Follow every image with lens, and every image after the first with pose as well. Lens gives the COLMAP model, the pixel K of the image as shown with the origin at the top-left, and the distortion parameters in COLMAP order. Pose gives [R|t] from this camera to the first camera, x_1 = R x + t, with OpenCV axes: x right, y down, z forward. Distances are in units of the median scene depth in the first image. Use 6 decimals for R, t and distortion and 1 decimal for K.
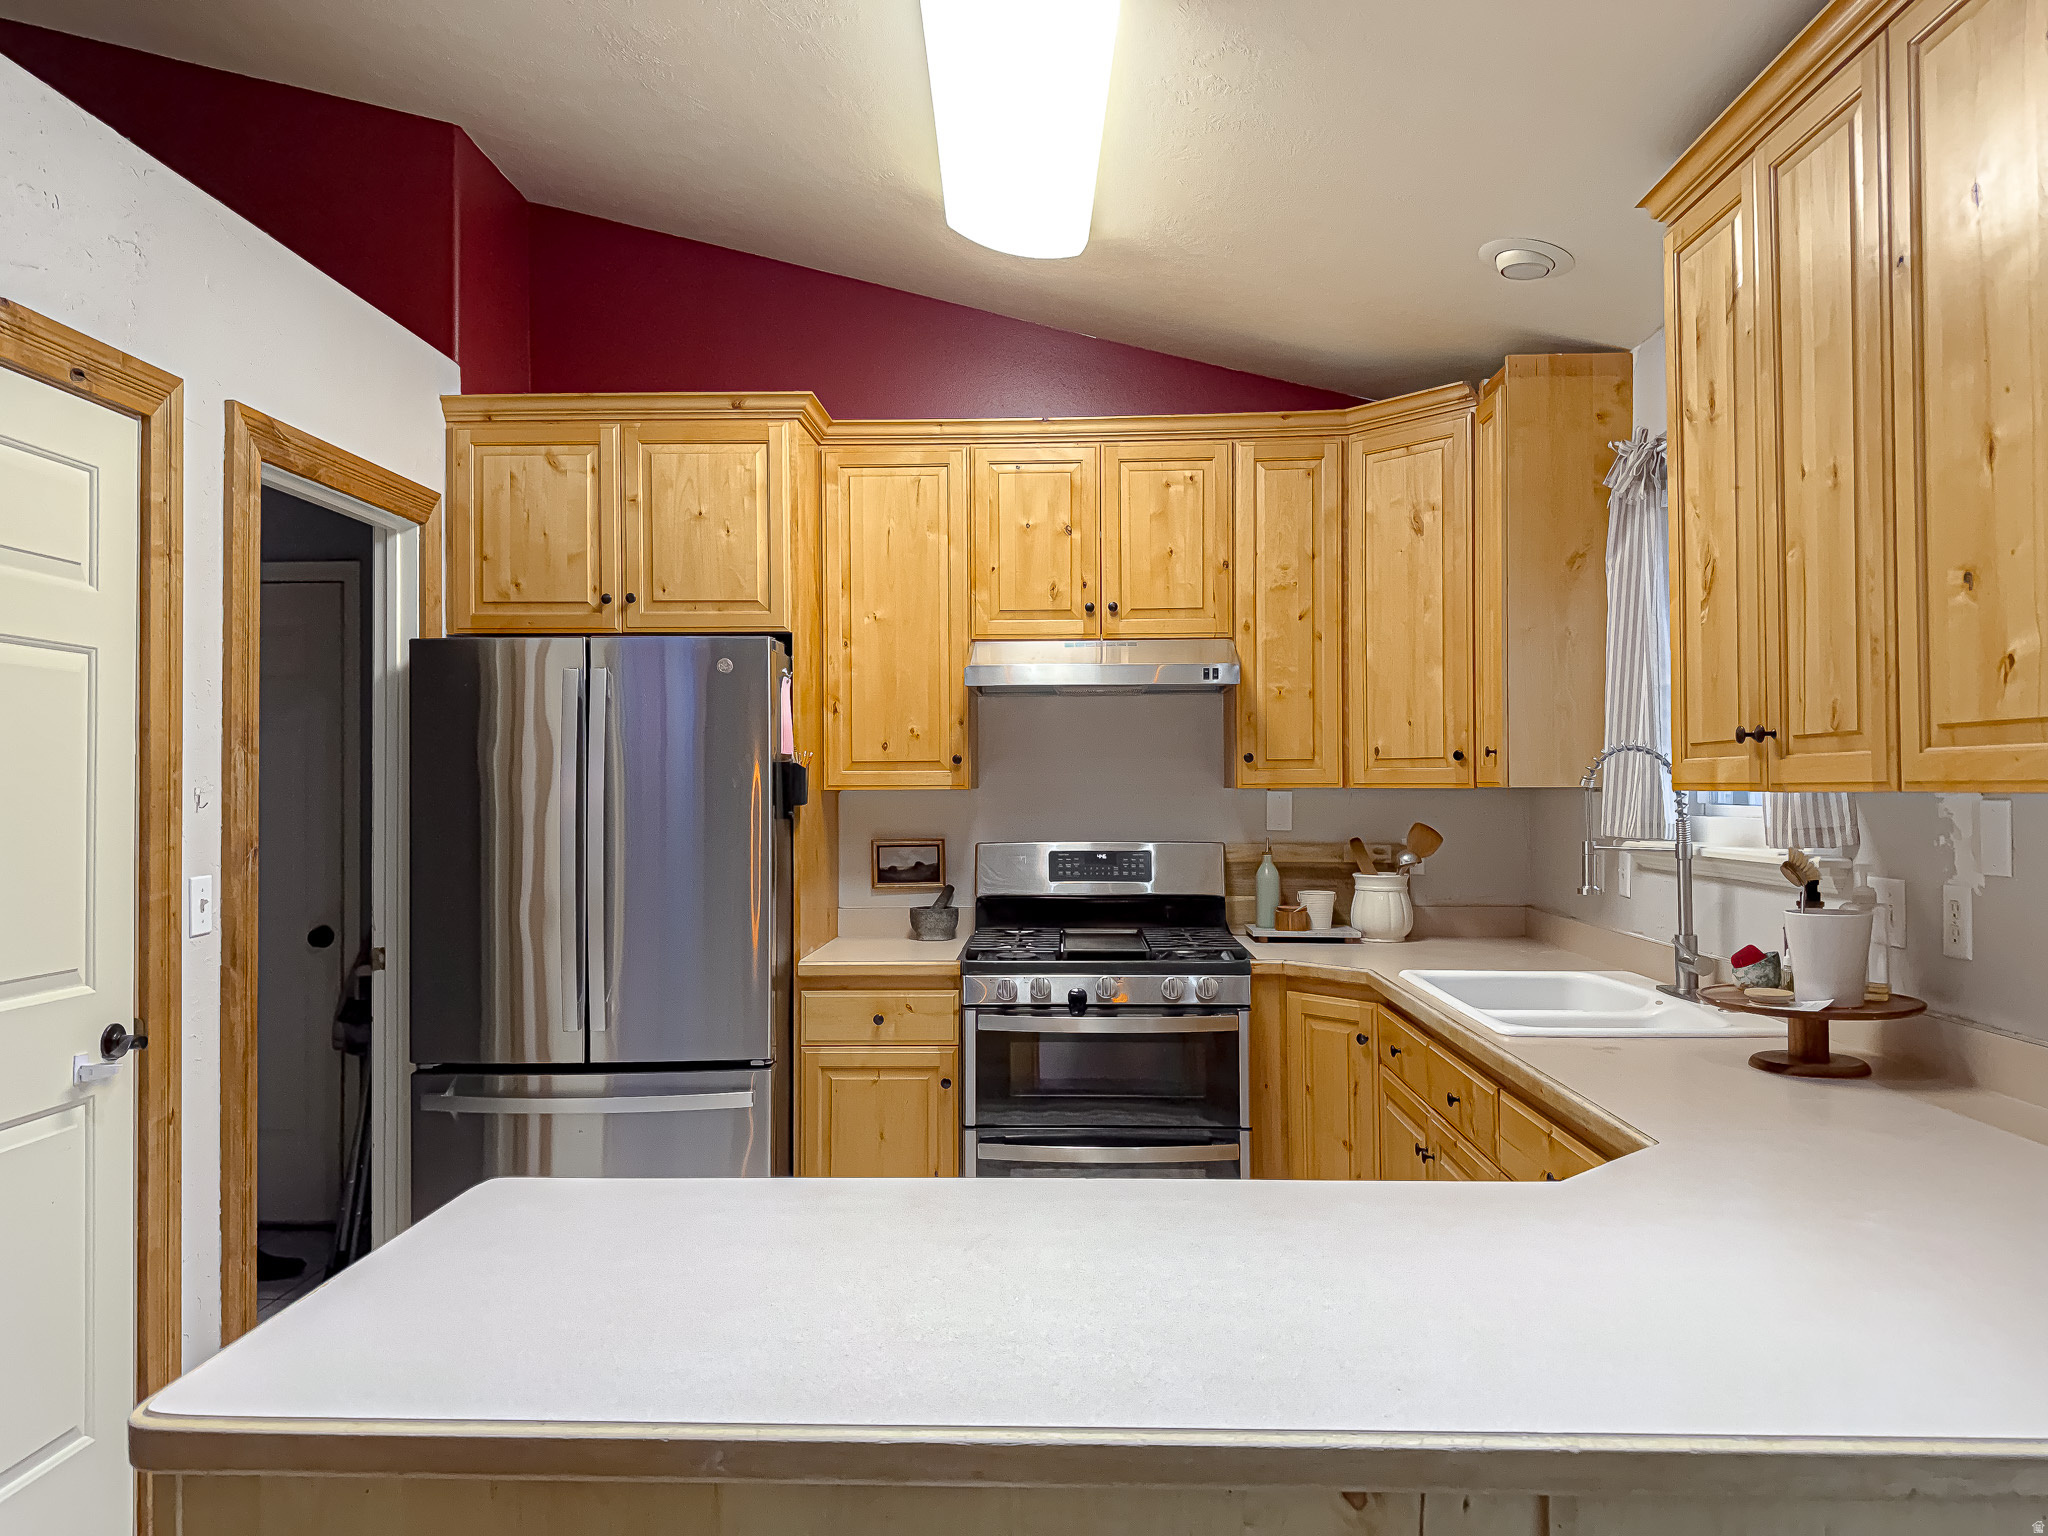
lens RADIAL K [[1433.6, 0, 1017.9], [0, 1433.6, 773.7], [0, 0, 1]] dist [0.105334, -0.139630]
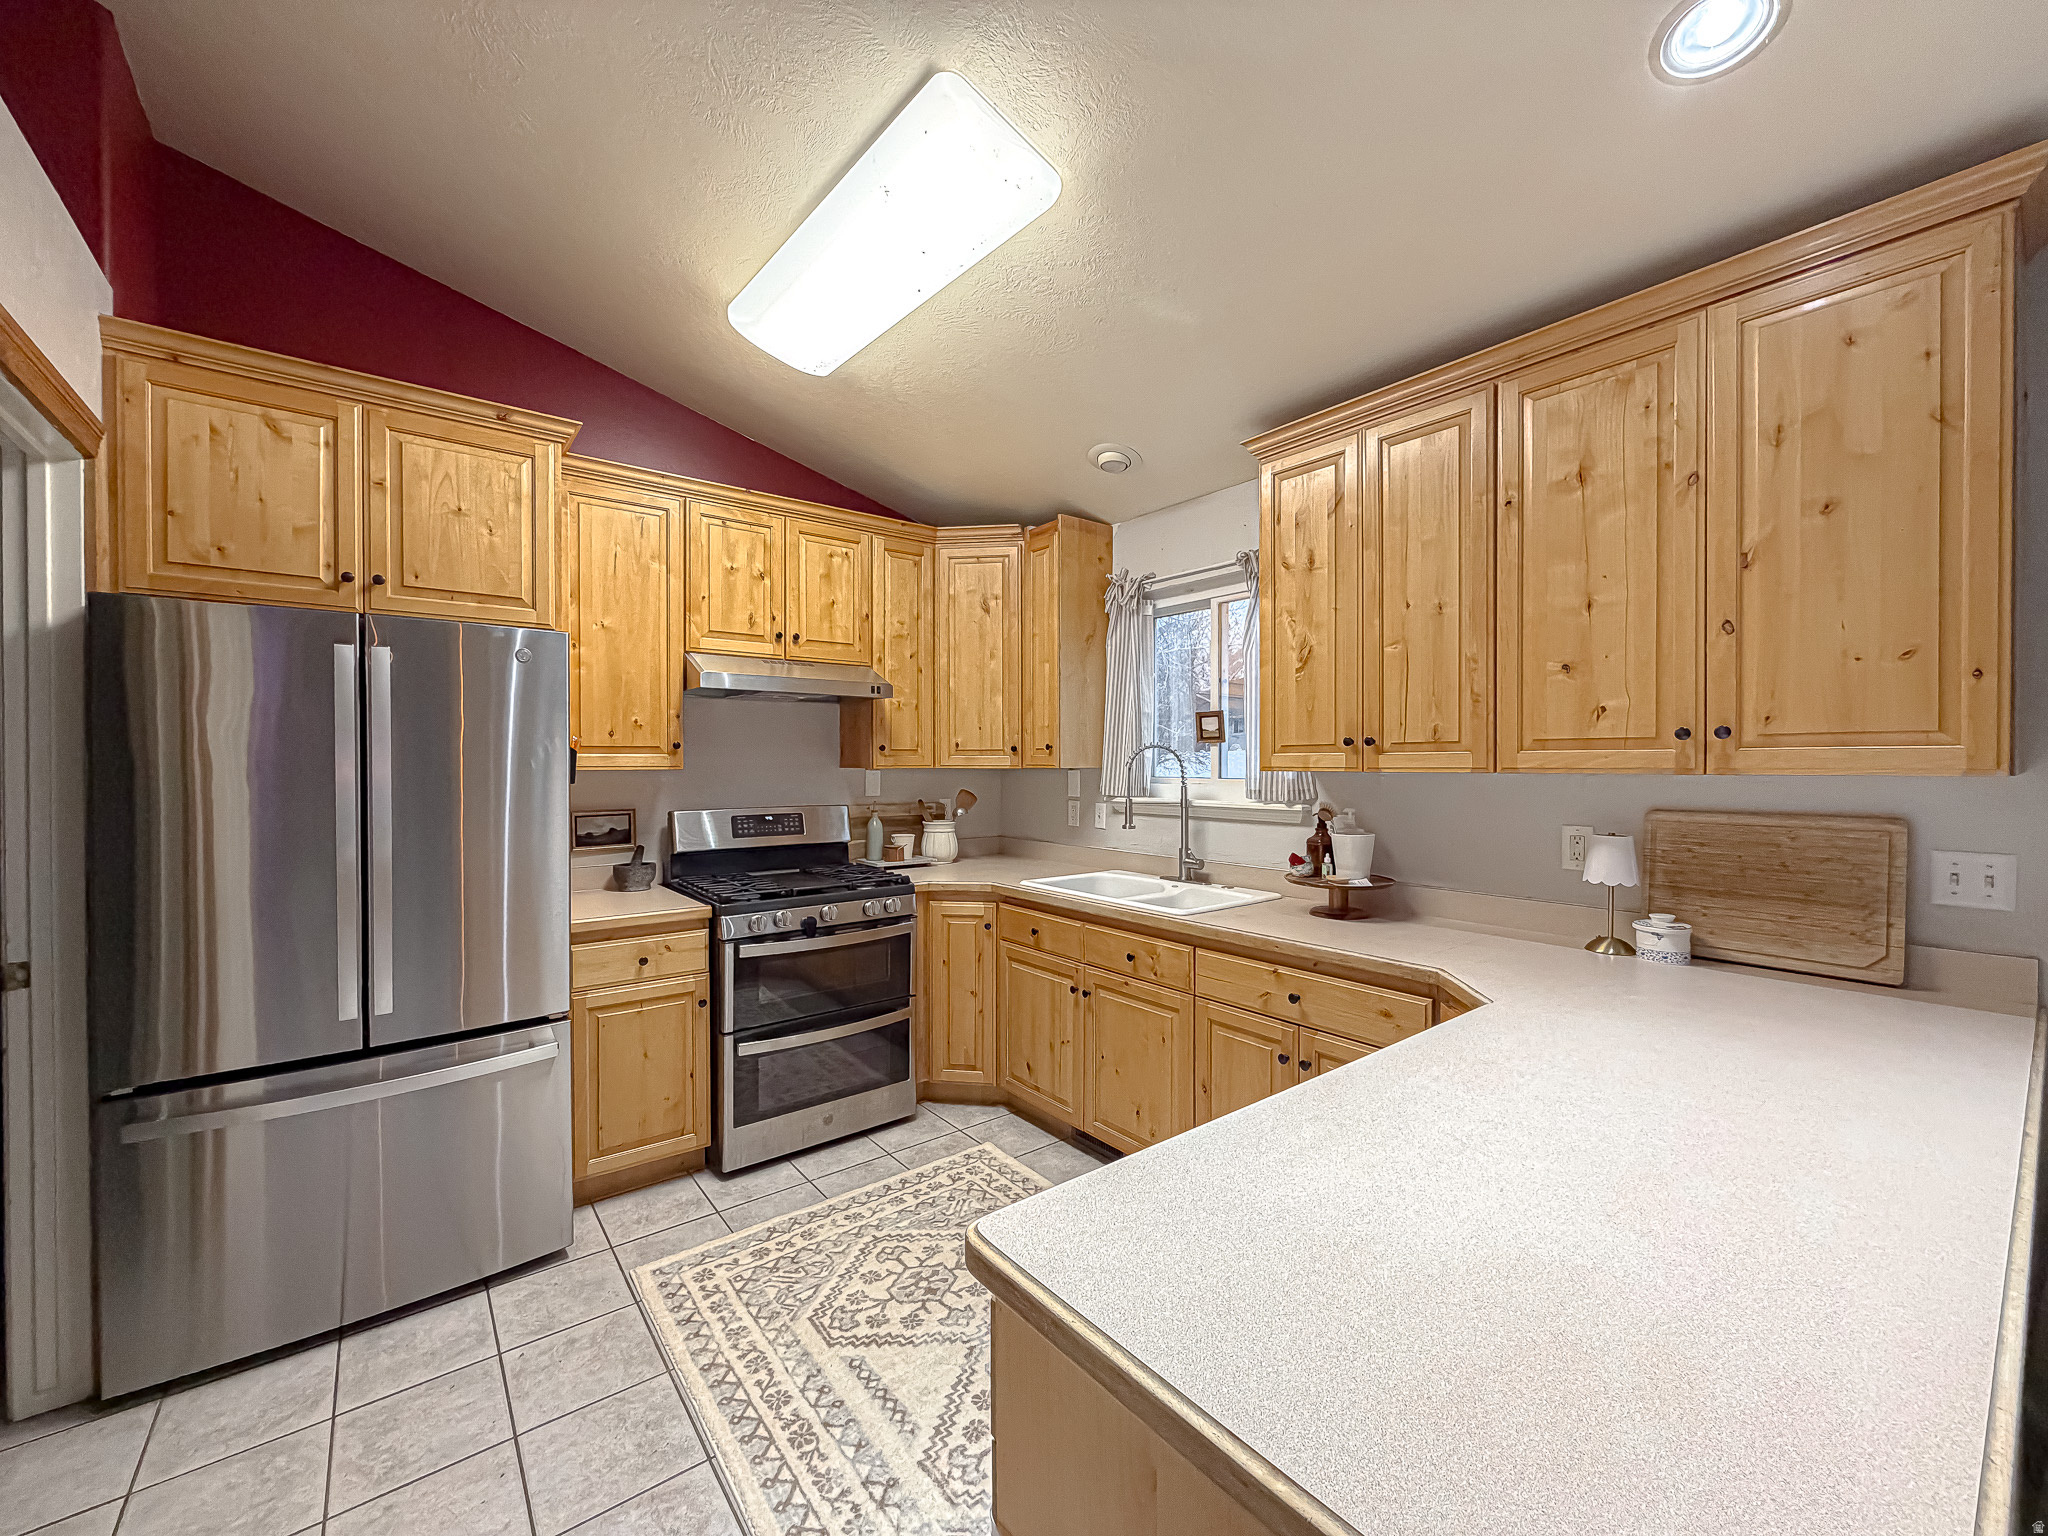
lens RADIAL K [[815.5, 0, 1016.2], [0, 815.5, 769.9], [0, 0, 1]] dist [-0.000909, 0.000324]
pose [[0.765414, -0.001565, 0.643536, -0.291083], [-0.008260, 0.999891, 0.012255, 0.000096], [-0.643485, -0.014695, 0.765318, 0.274950]]
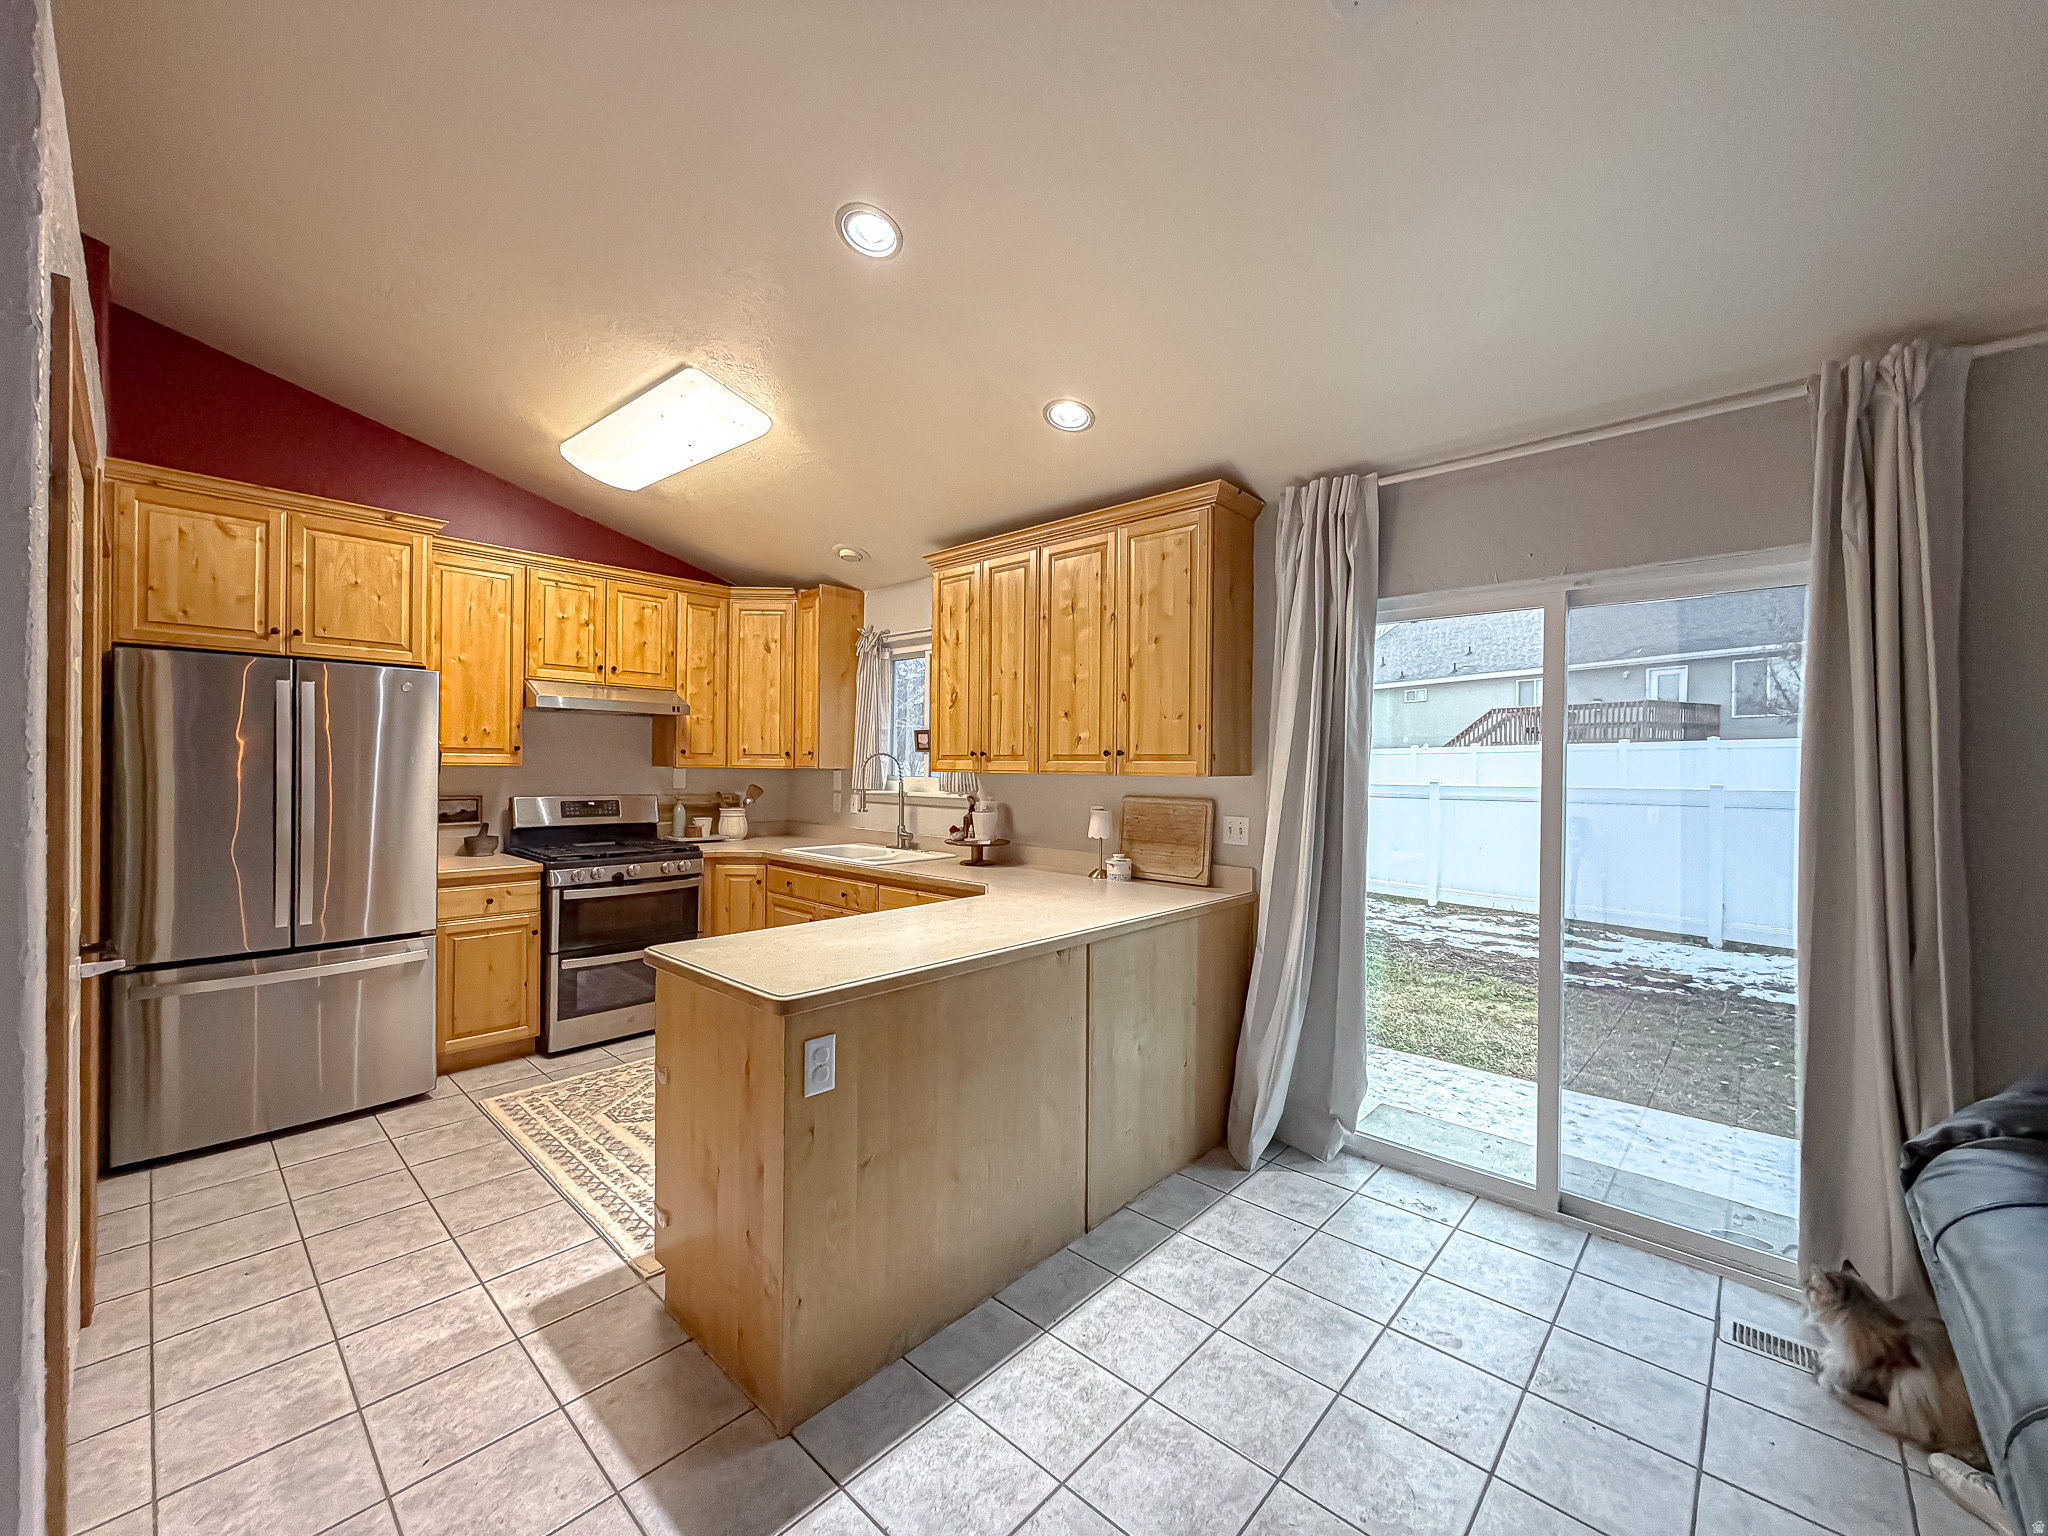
lens RADIAL K [[815.5, 0, 1016.2], [0, 815.5, 769.9], [0, 0, 1]] dist [-0.000909, 0.000324]
pose [[0.652490, 0.009216, 0.757741, -0.413777], [-0.021640, 0.999745, 0.006475, -0.003566], [-0.757488, -0.020622, 0.652523, -0.092414]]
